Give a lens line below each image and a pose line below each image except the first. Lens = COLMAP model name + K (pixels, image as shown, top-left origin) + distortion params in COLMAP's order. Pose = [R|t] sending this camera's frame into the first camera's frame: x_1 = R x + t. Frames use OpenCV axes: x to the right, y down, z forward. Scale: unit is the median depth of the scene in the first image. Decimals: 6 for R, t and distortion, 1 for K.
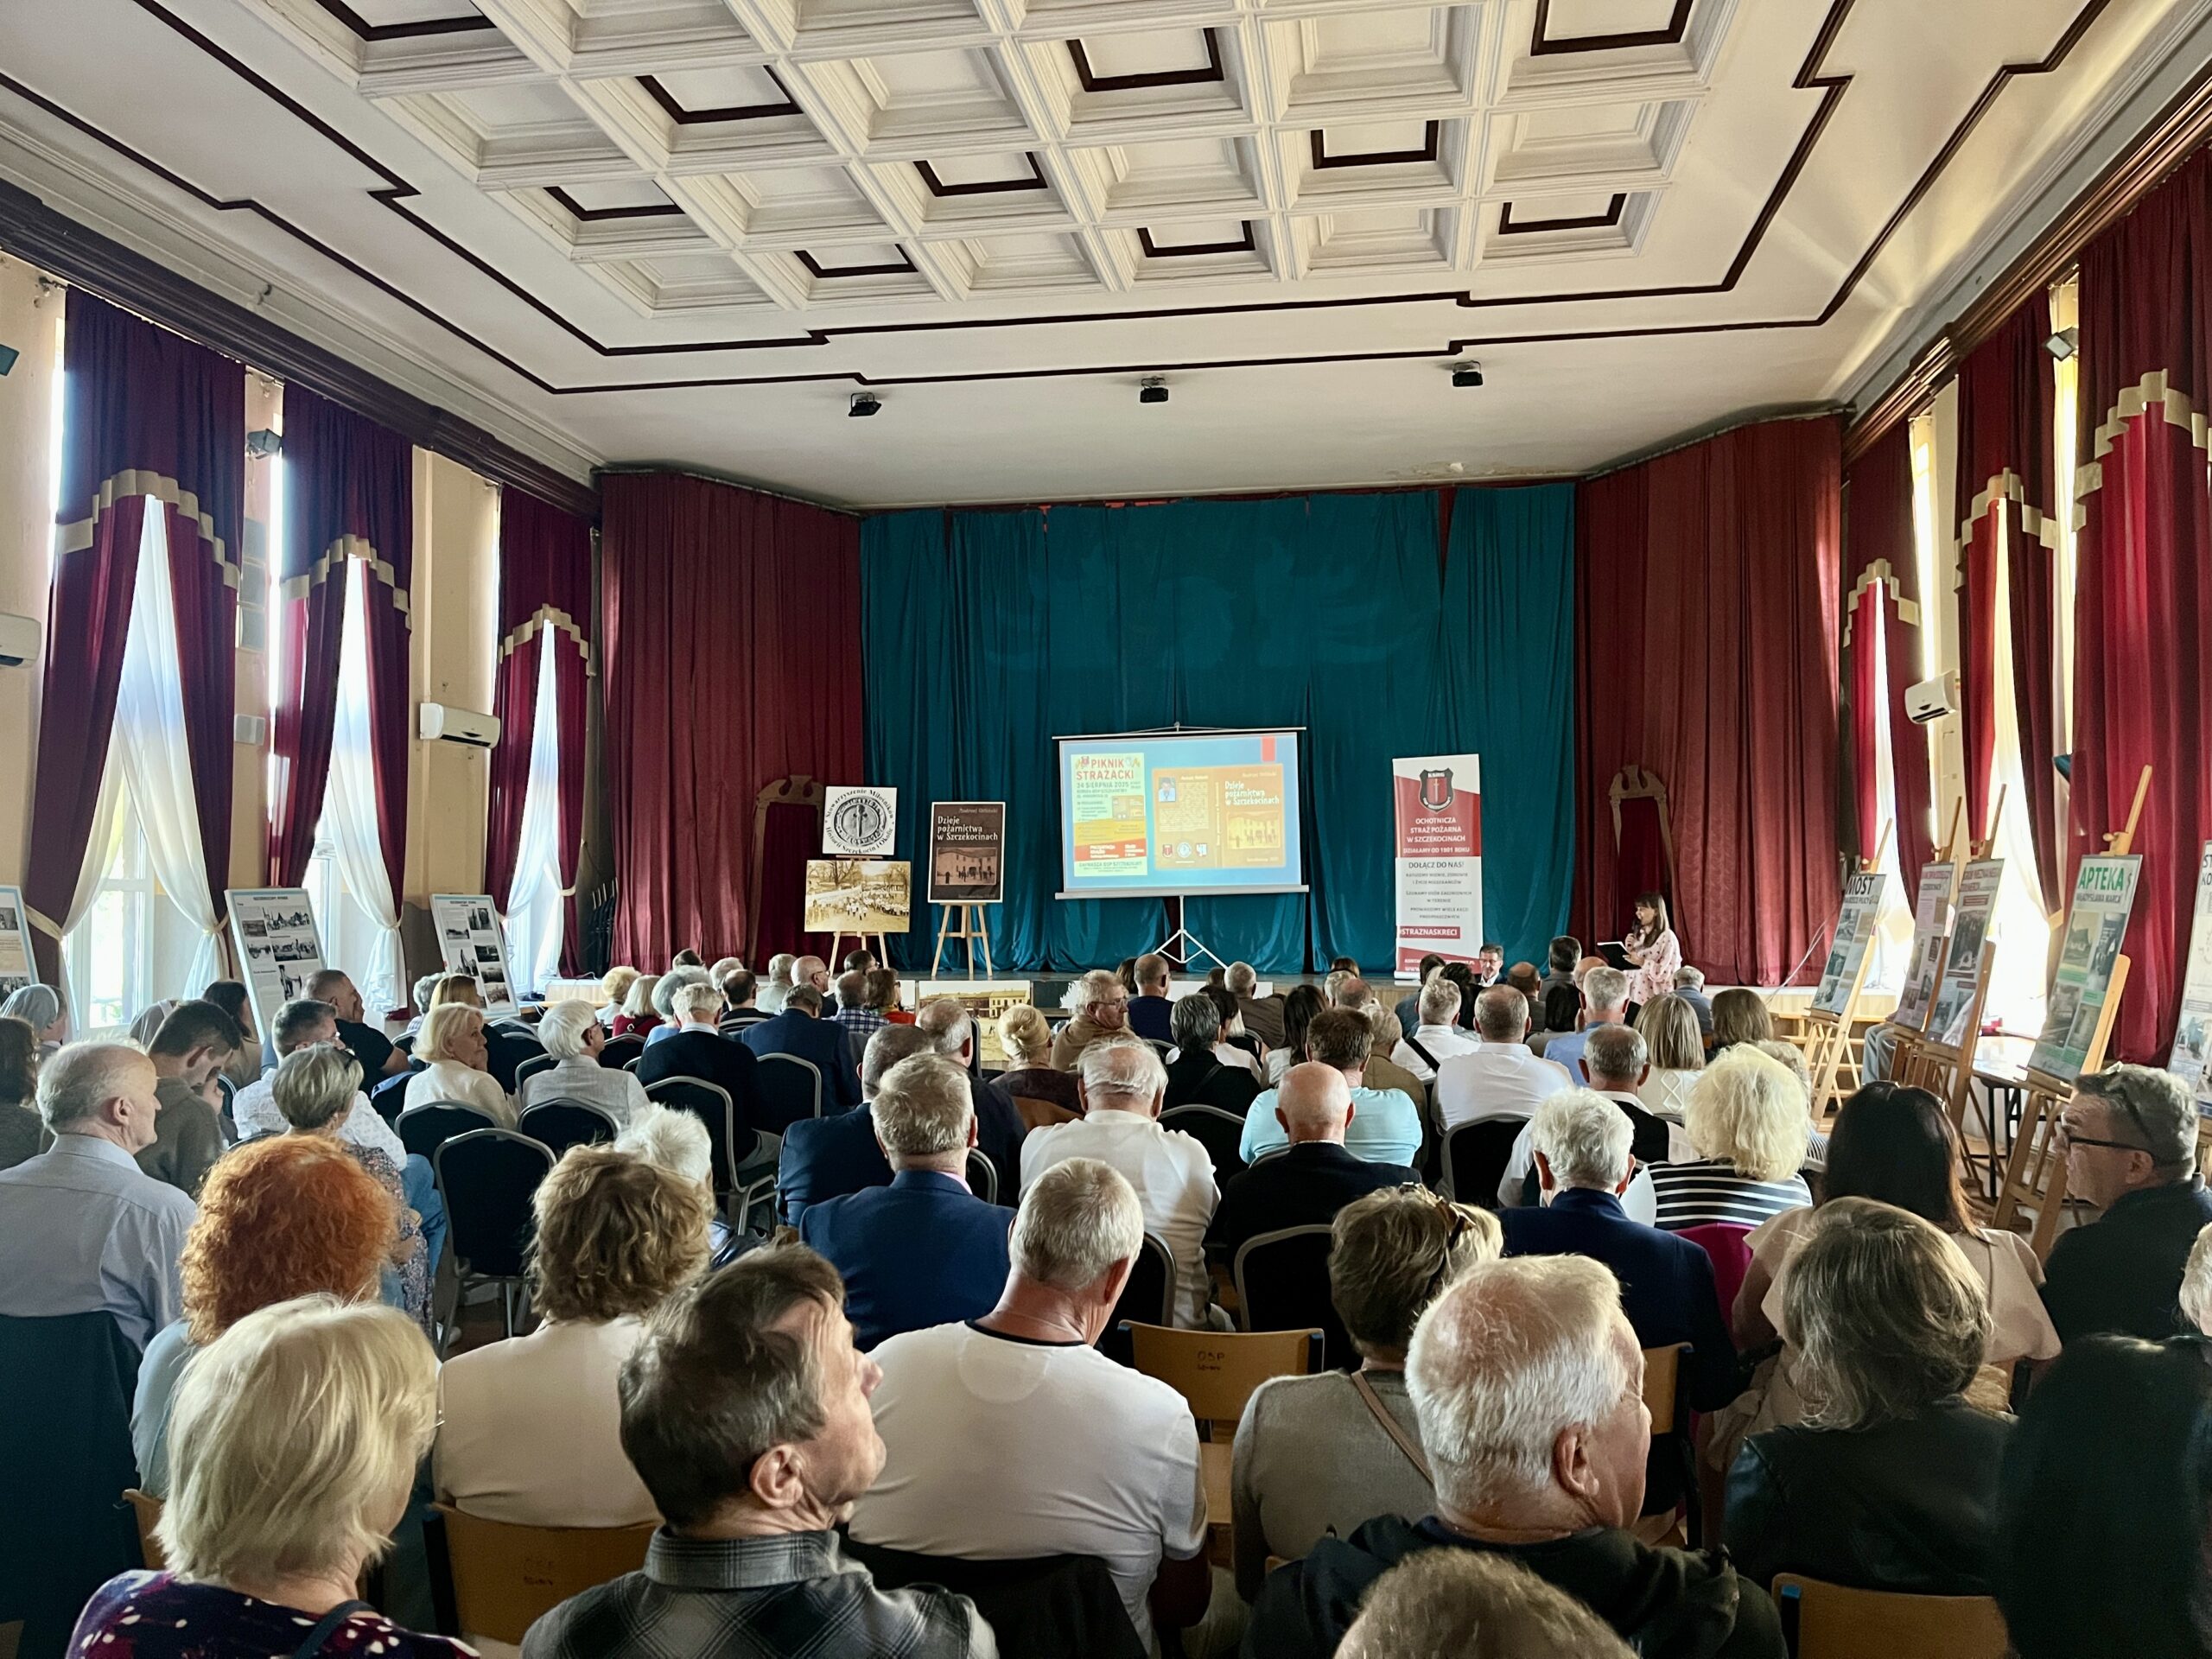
lens RADIAL K [[1687.5, 0, 1106.0], [0, 1687.5, 829.5], [0, 0, 1]] dist [0.082284, -0.099203]
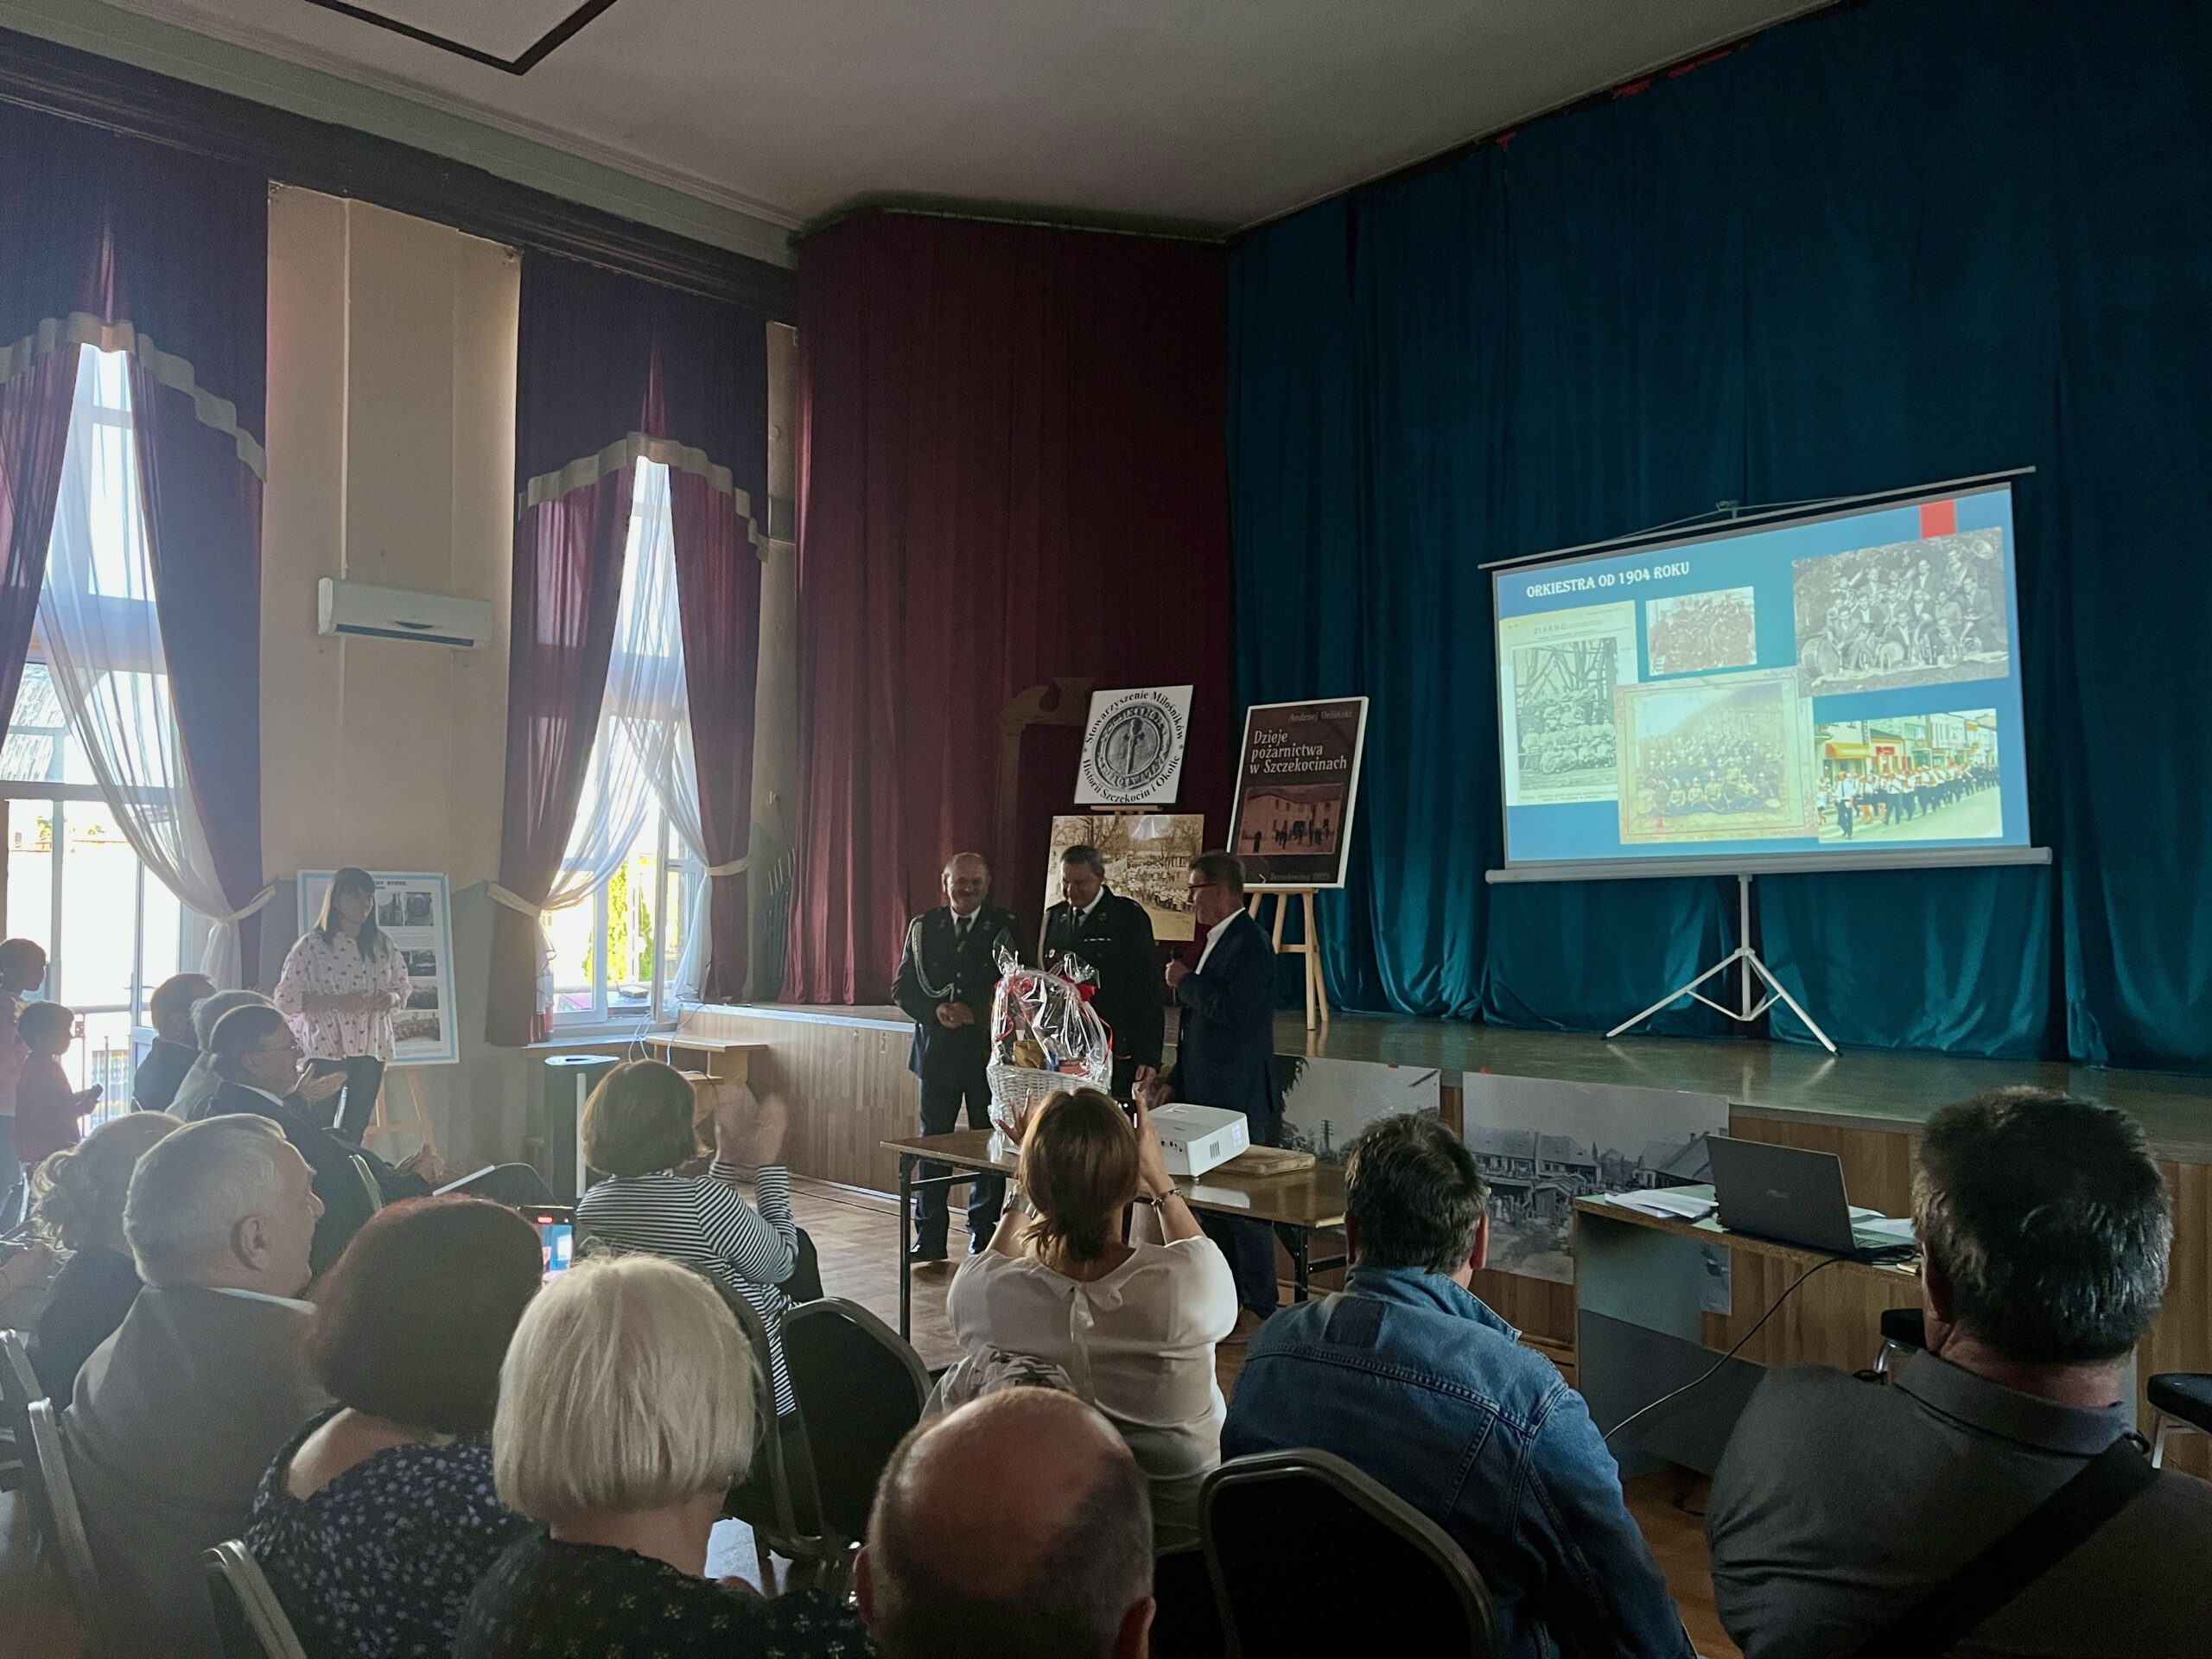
lens RADIAL K [[1687.5, 0, 1106.0], [0, 1687.5, 829.5], [0, 0, 1]] dist [0.082284, -0.099203]
pose [[0.796906, -0.021547, -0.603719, 0.194620], [0.021664, 0.999740, -0.007084, 0.027295], [0.603715, -0.007433, 0.797166, 0.538404]]
